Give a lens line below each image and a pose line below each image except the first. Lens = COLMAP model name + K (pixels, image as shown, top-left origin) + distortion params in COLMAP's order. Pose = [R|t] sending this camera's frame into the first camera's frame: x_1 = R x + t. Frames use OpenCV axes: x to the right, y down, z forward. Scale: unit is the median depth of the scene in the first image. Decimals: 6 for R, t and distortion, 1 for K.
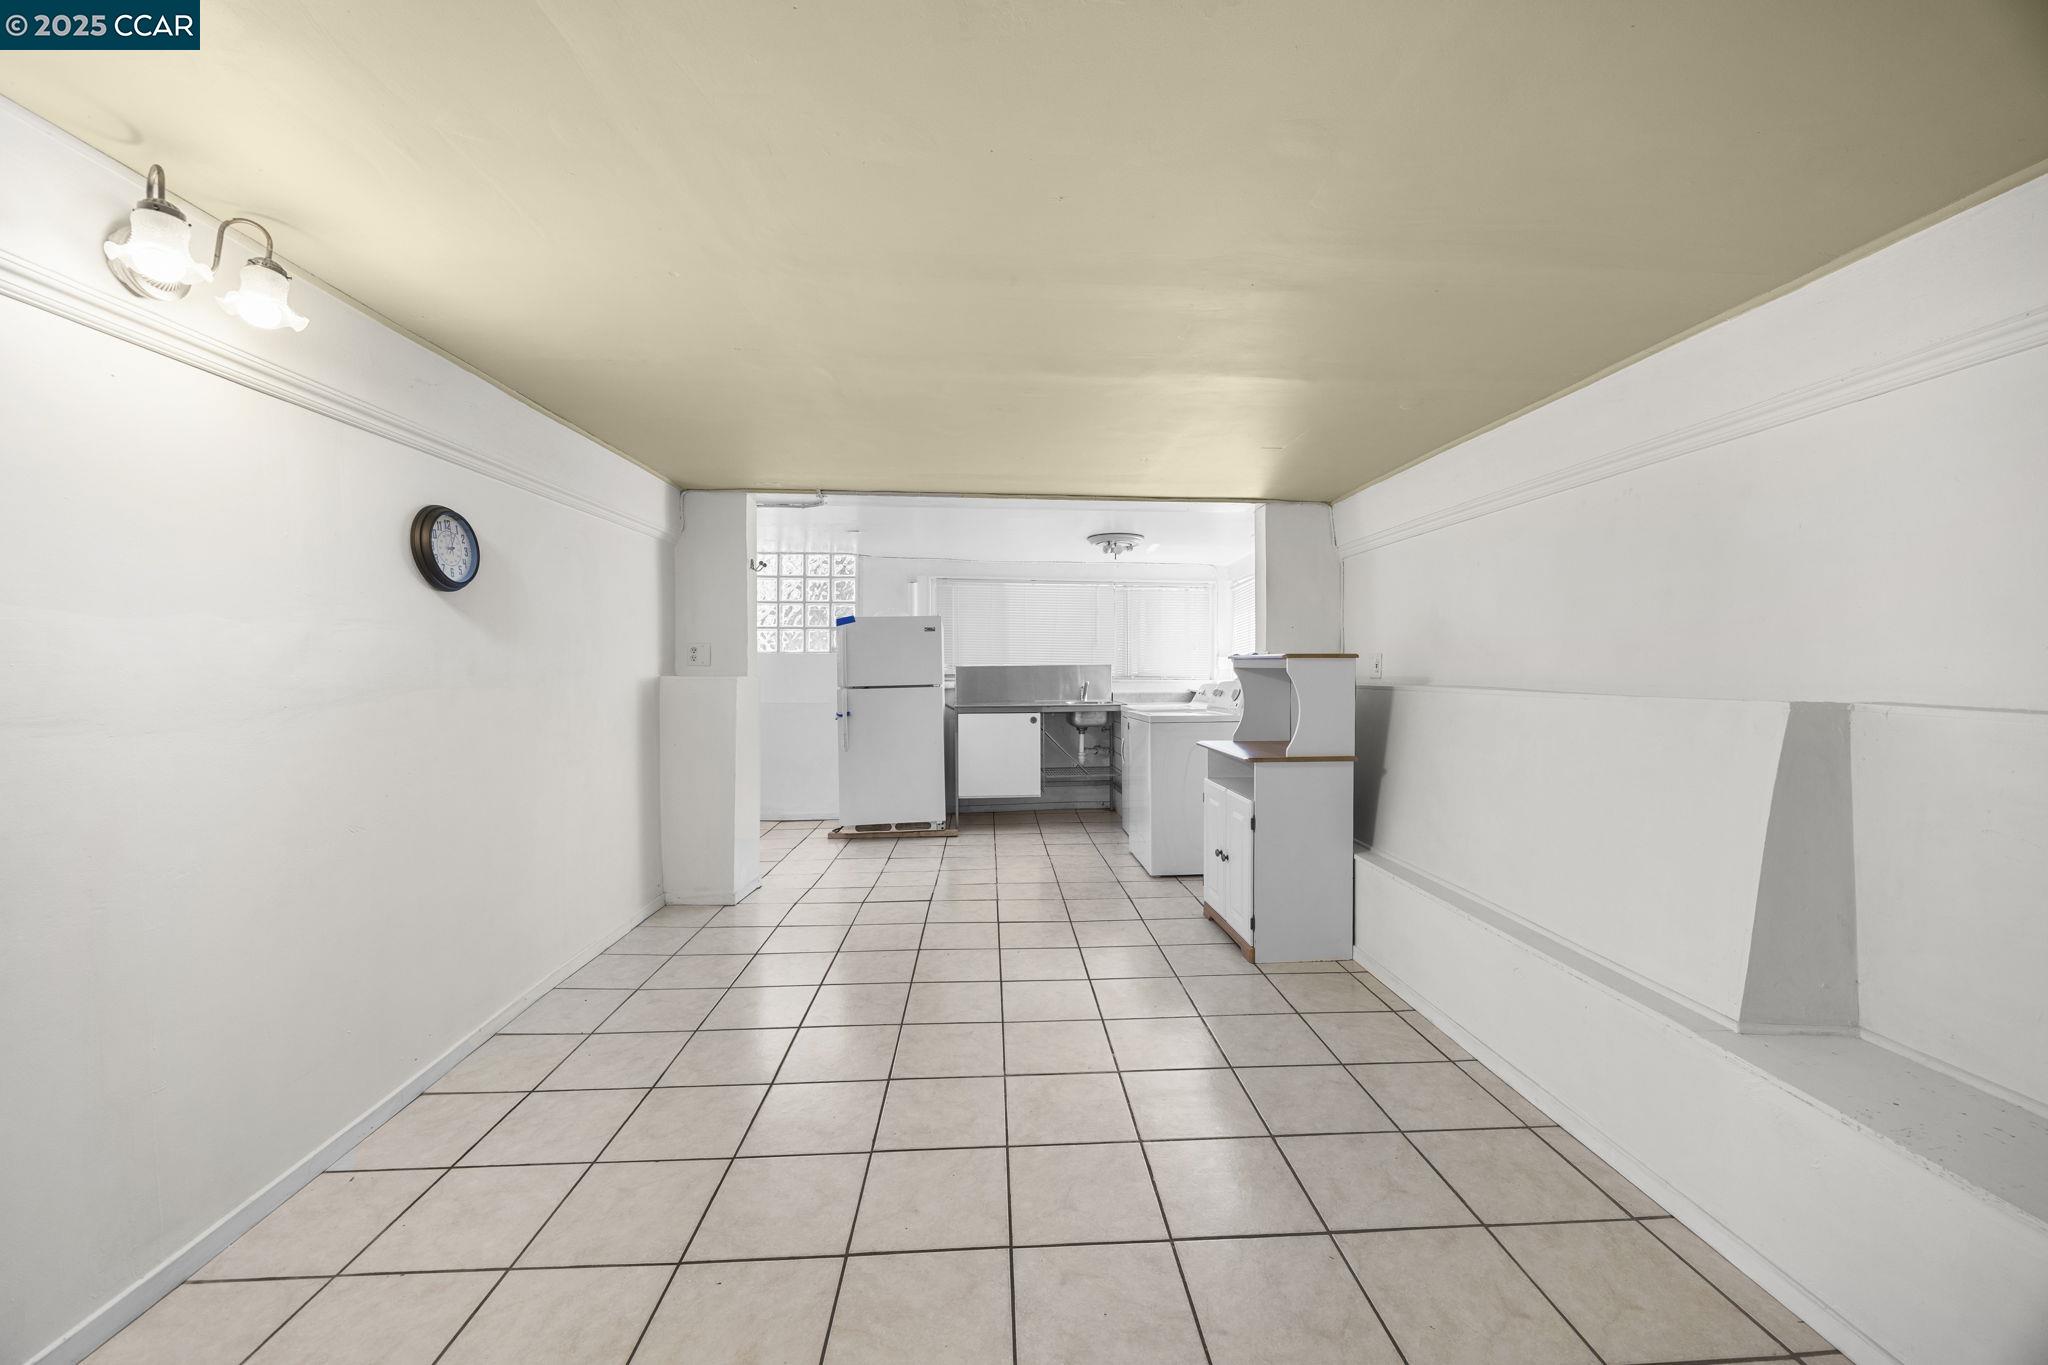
lens RADIAL K [[785.4, 0, 1026.2], [0, 785.4, 677.6], [0, 0, 1]] dist [-0.006536, -0.000111]
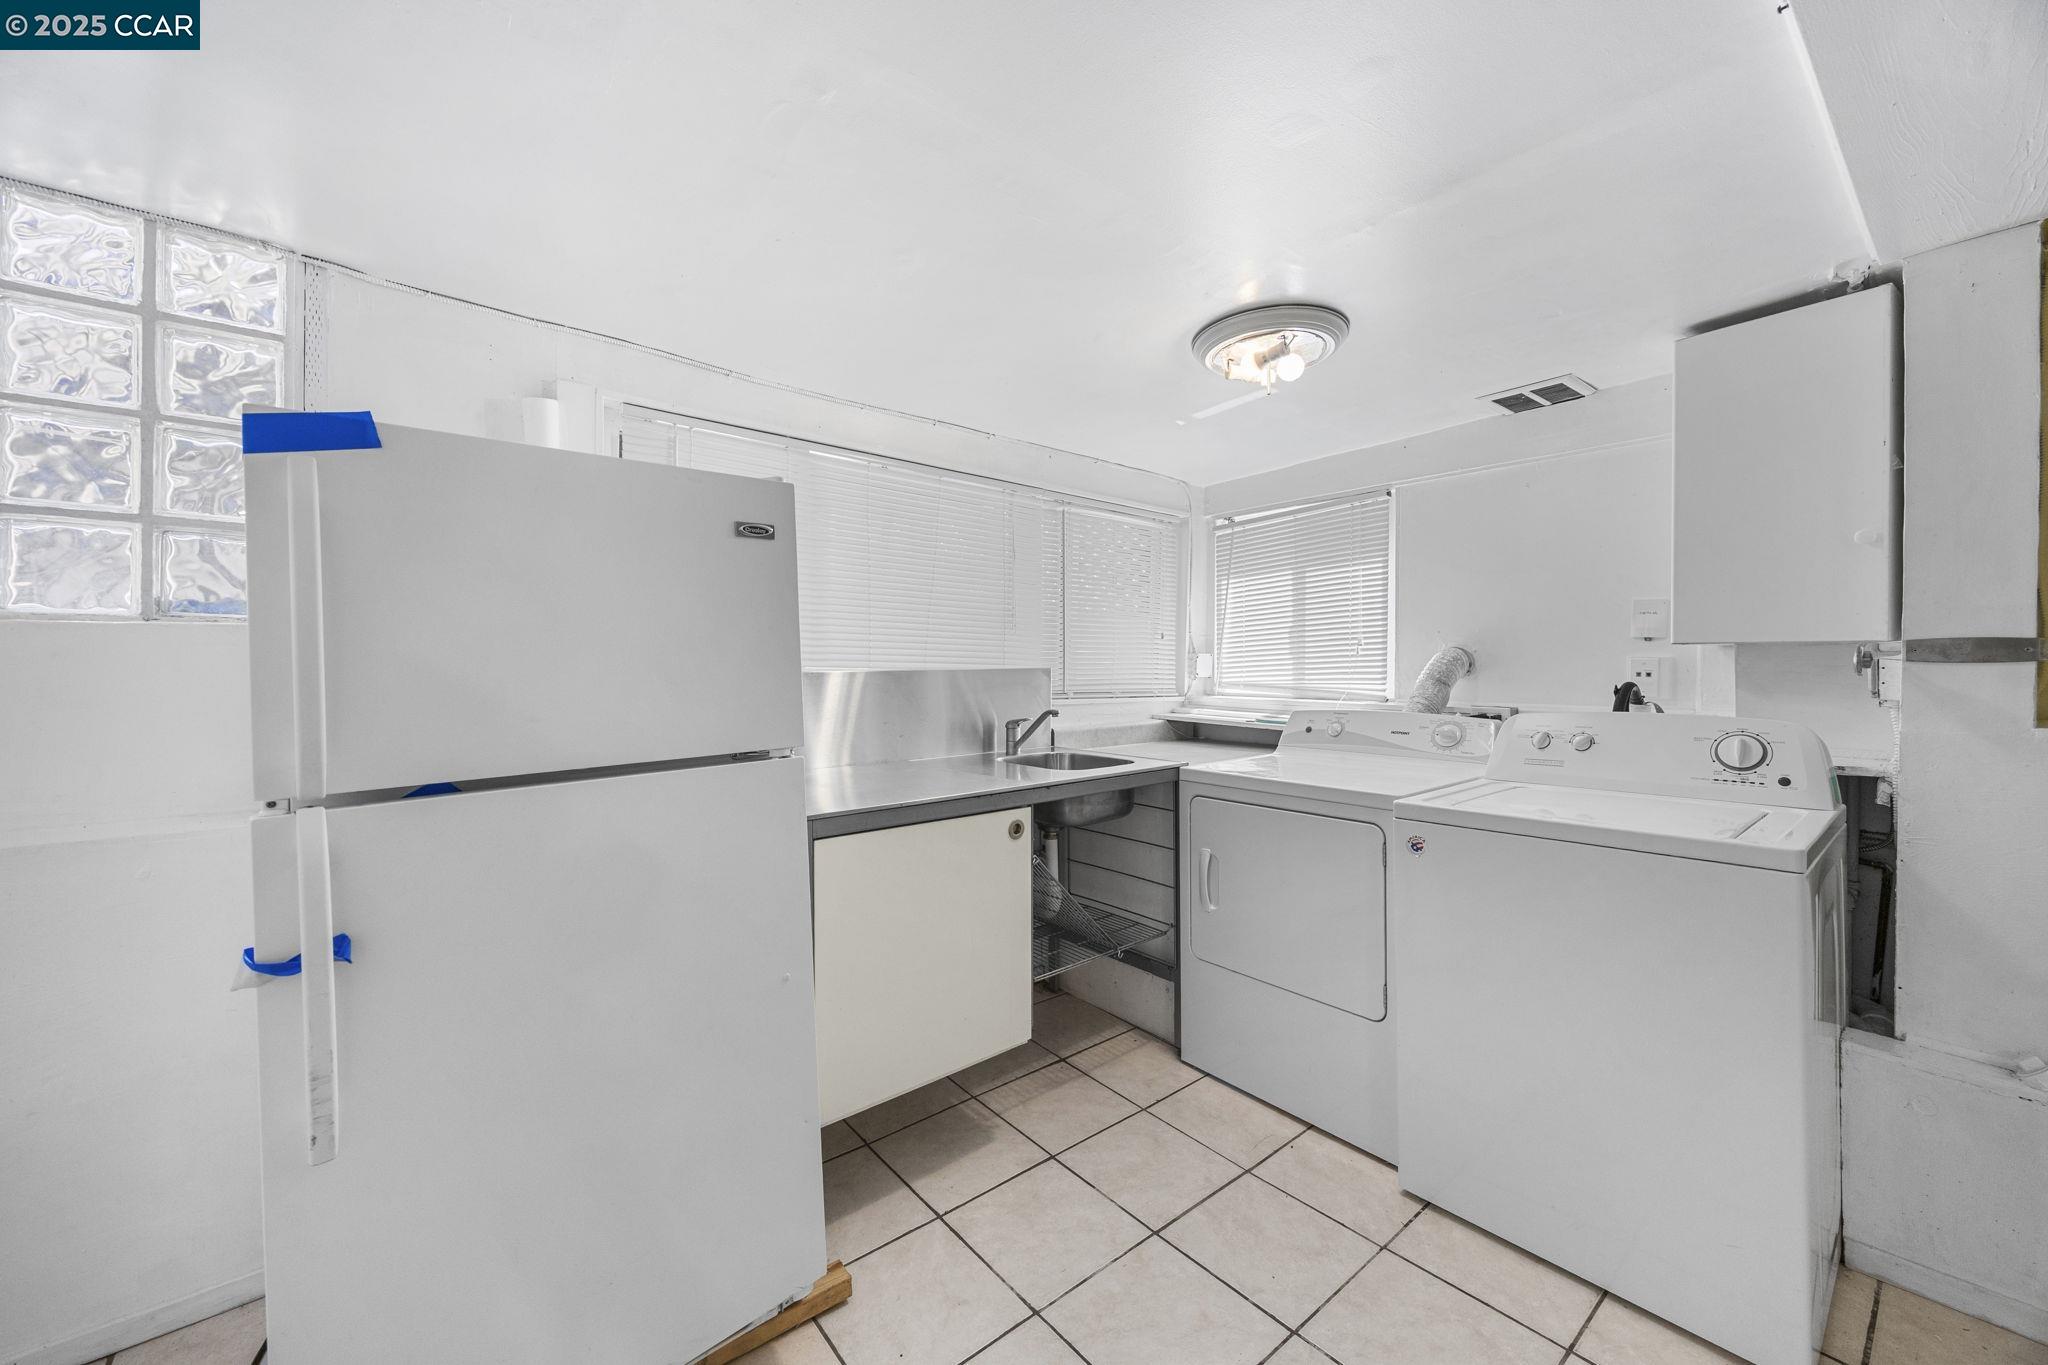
lens RADIAL K [[785.4, 0, 1023.4], [0, 785.4, 676.7], [0, 0, 1]] dist [-0.006536, -0.000111]
pose [[0.805159, -0.005869, 0.593029, -0.194573], [0.004984, 0.999983, 0.003130, -0.014820], [-0.593038, 0.000436, 0.805175, 0.717249]]
